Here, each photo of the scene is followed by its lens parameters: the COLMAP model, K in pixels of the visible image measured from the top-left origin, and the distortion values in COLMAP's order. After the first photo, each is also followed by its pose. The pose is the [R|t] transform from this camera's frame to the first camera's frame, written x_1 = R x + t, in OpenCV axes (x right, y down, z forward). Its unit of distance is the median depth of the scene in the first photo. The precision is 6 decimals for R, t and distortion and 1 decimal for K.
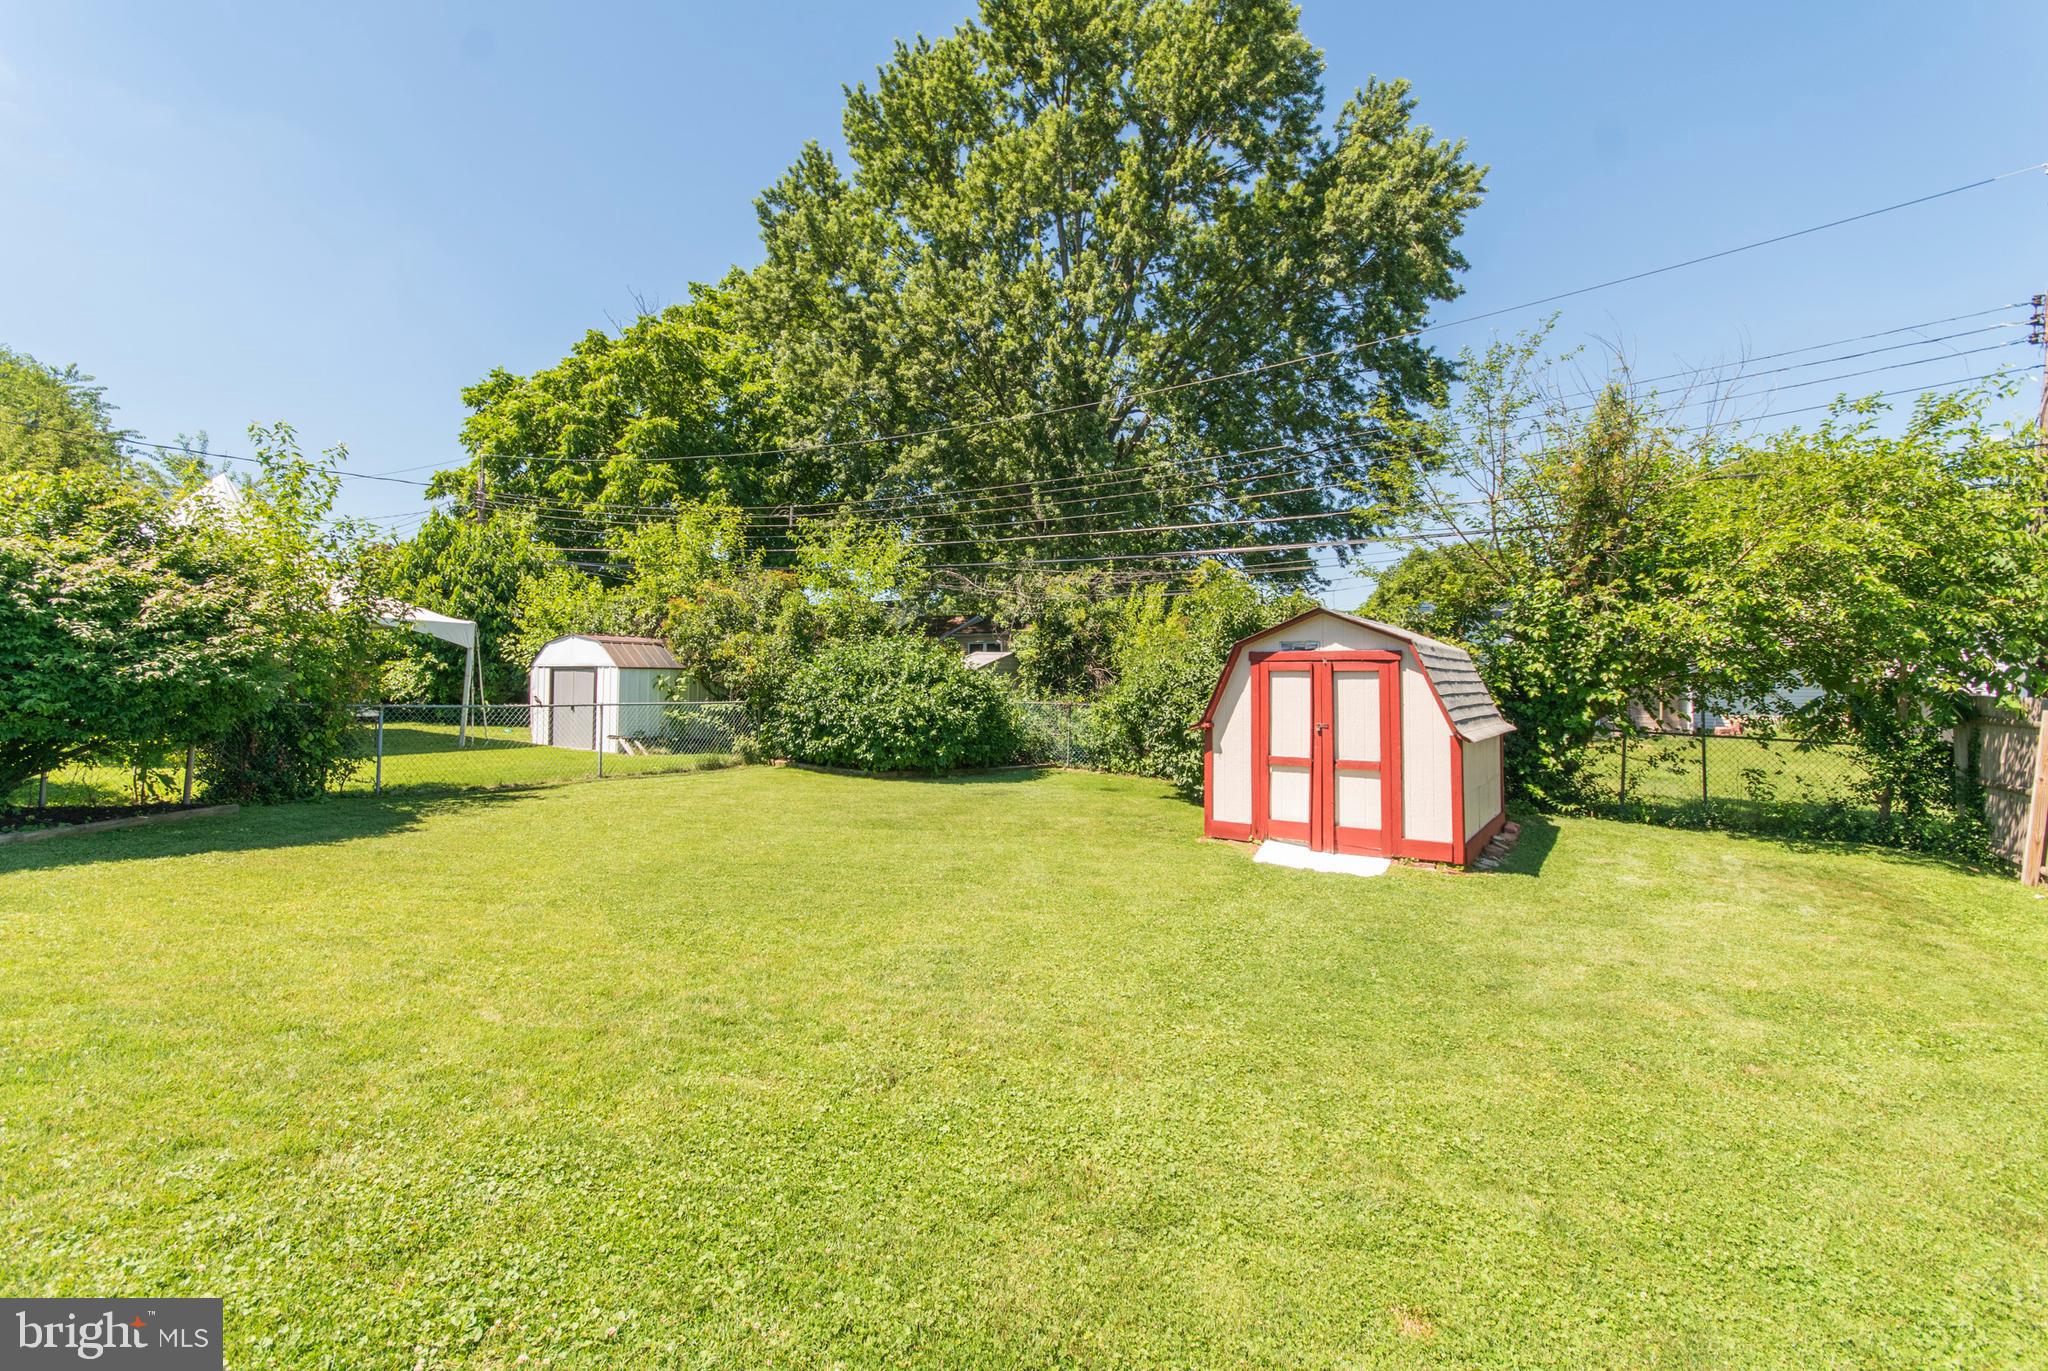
lens RADIAL K [[916.2, 0, 1003.0], [0, 916.2, 651.9], [0, 0, 1]] dist [0.003892, 0.001067]
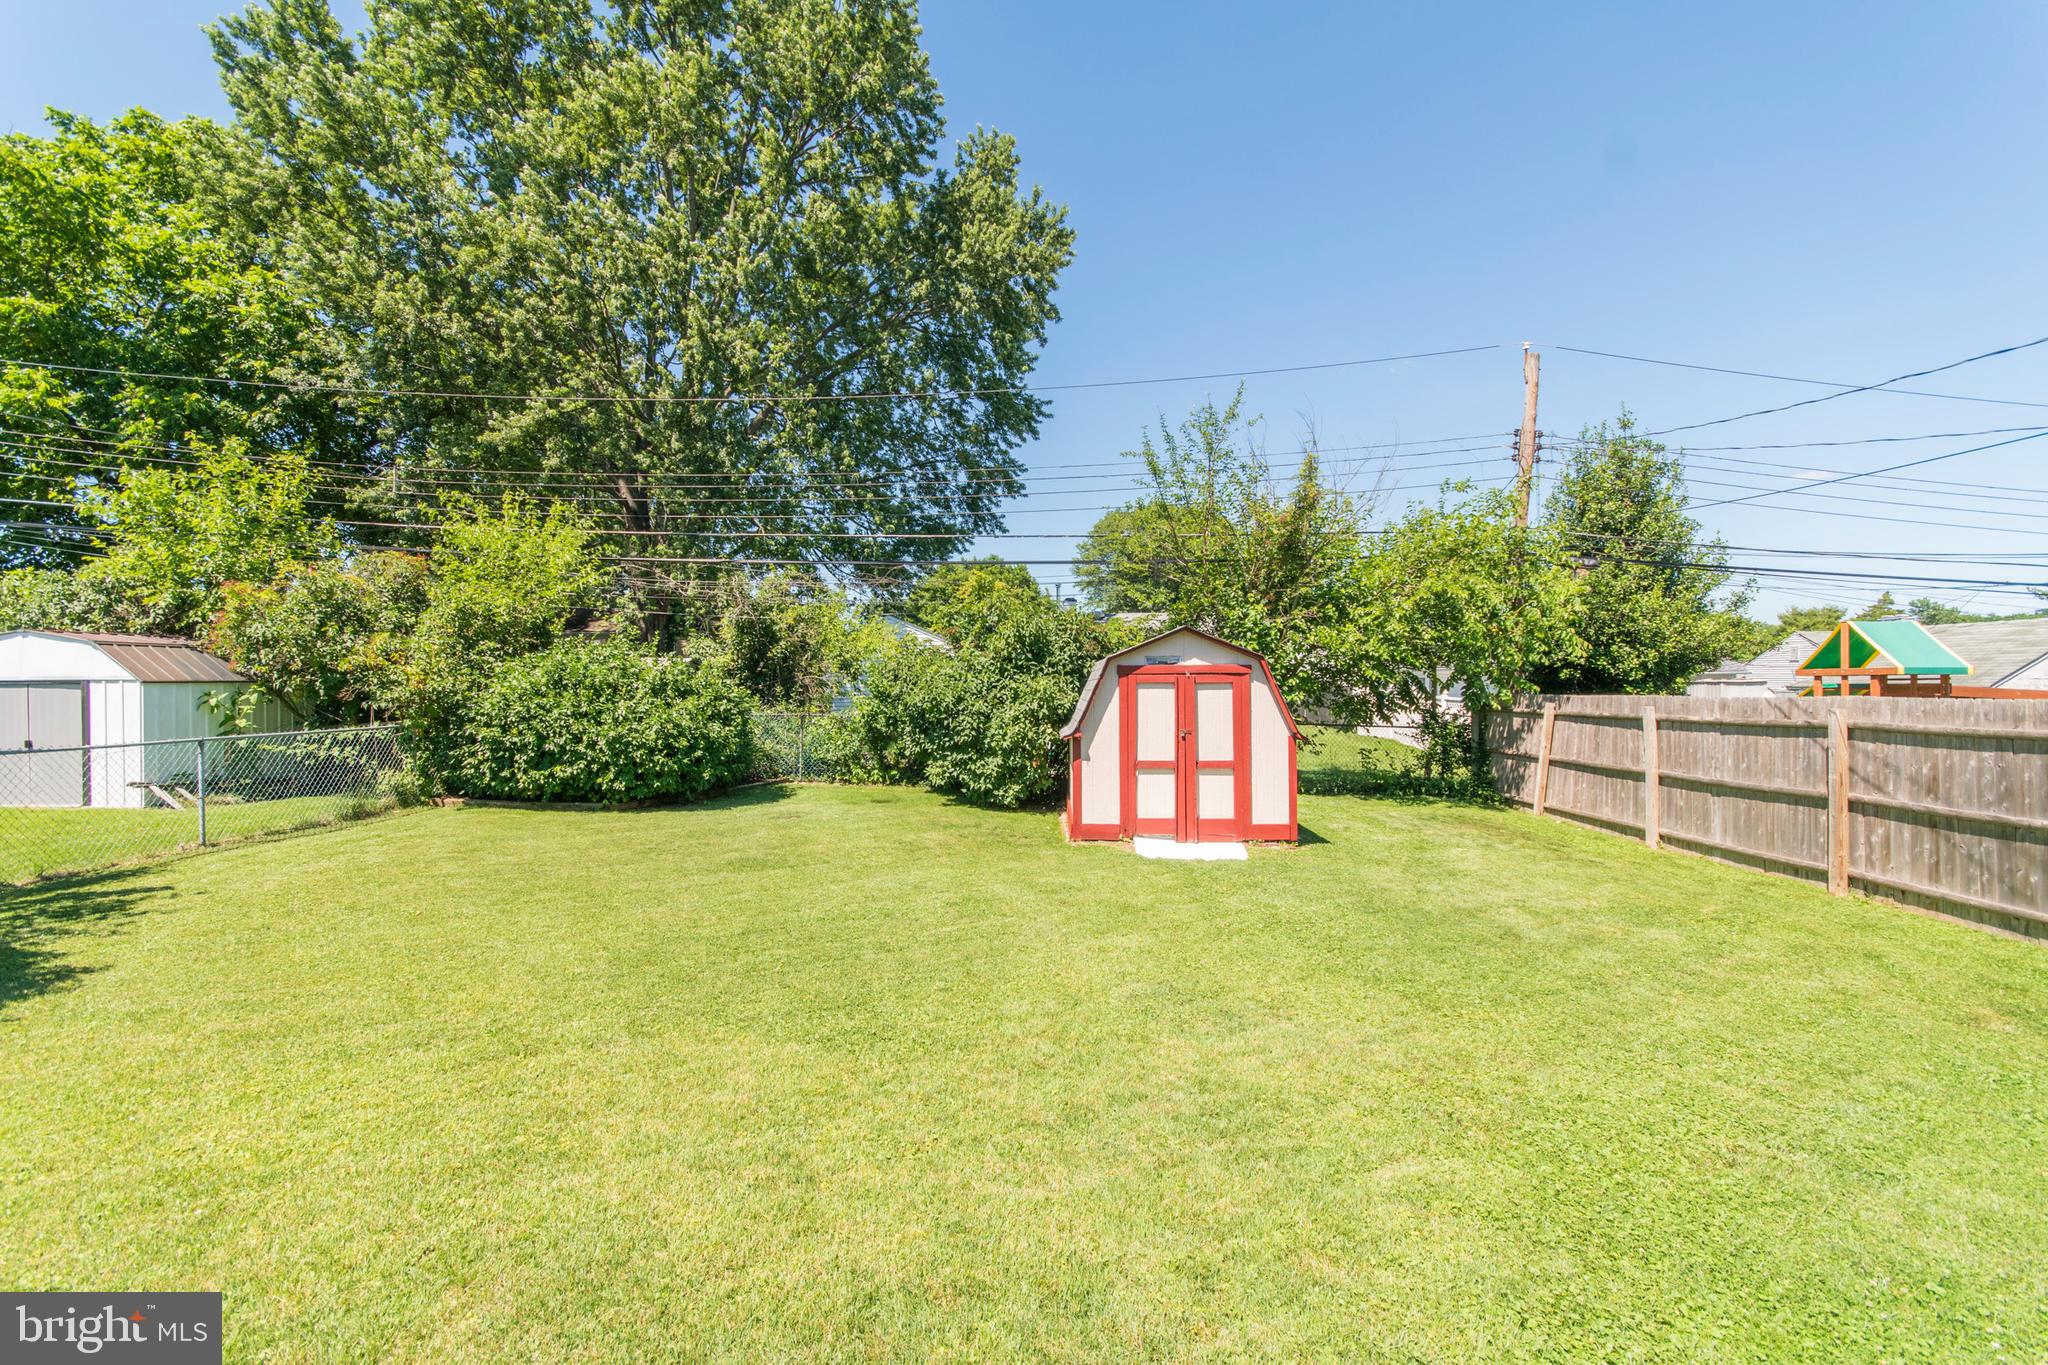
lens RADIAL K [[906.0, 0, 998.9], [0, 906.0, 685.9], [0, 0, 1]] dist [0.004323, -0.001016]
pose [[0.852213, -0.015286, 0.522971, -0.282248], [-0.005090, 0.999284, 0.037502, -0.010342], [-0.523170, -0.034621, 0.851525, 0.114995]]
